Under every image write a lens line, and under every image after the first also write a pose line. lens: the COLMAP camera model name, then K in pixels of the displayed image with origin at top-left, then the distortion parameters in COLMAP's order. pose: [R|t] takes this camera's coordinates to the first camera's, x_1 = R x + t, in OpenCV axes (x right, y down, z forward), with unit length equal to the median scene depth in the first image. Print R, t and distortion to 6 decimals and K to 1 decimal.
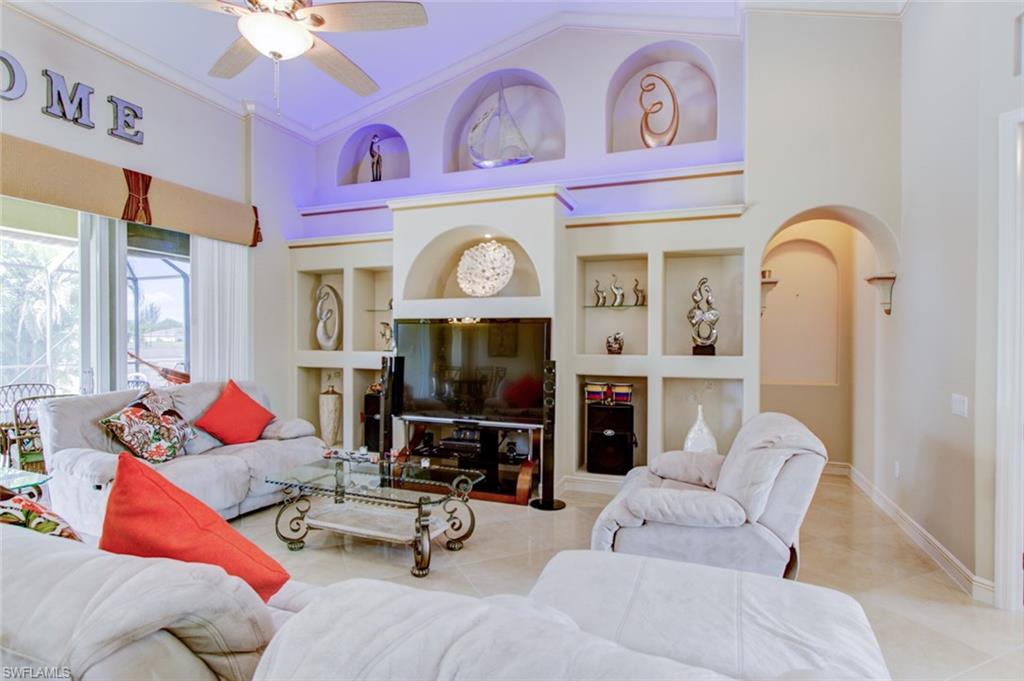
lens RADIAL K [[533.6, 0, 513.2], [0, 533.6, 344.8], [0, 0, 1]] dist [0.000465, 0.001386]
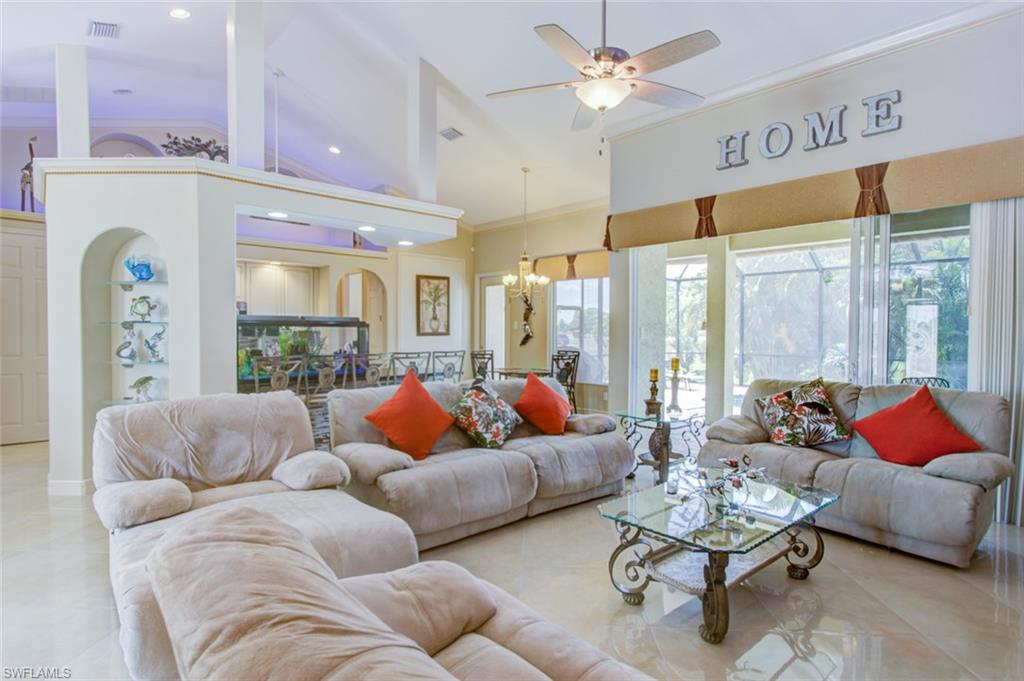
lens RADIAL K [[533.6, 0, 511.6], [0, 533.6, 337.5], [0, 0, 1]] dist [0.000465, 0.001386]
pose [[-0.452464, 0.003622, -0.891775, 0.403768], [-0.015766, 0.999803, 0.012060, -0.004032], [0.891643, 0.019516, -0.452318, 0.715696]]
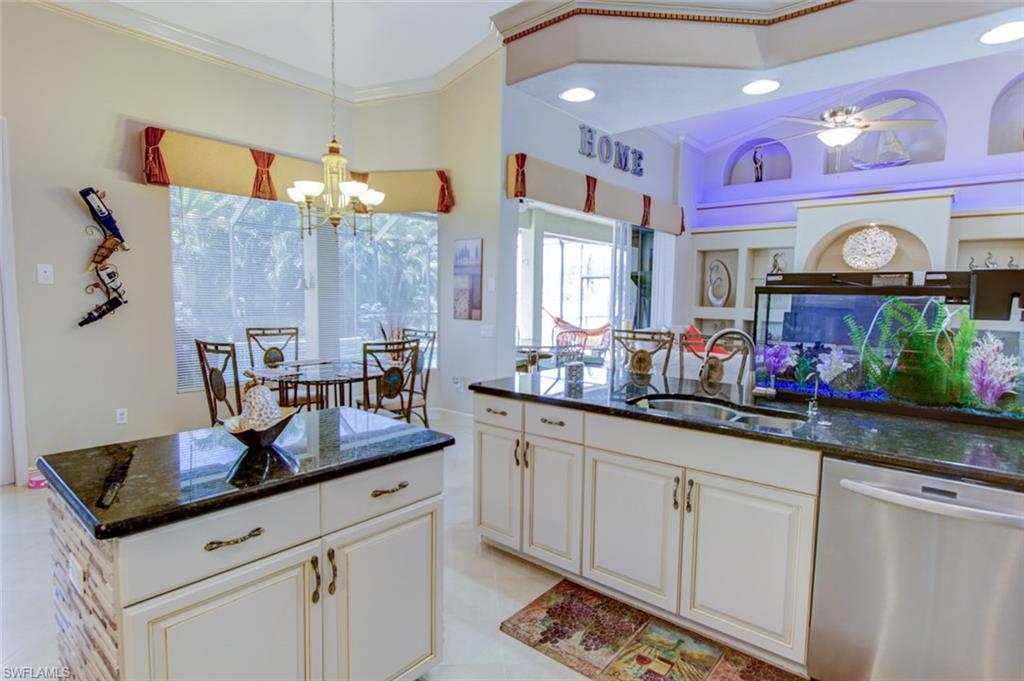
lens RADIAL K [[533.6, 0, 511.8], [0, 533.6, 342.3], [0, 0, 1]] dist [0.000465, 0.001386]
pose [[0.945117, 0.041199, -0.324125, -0.459464], [-0.016763, 0.996826, 0.077824, 0.003879], [0.326302, -0.068119, 0.942808, -0.591128]]
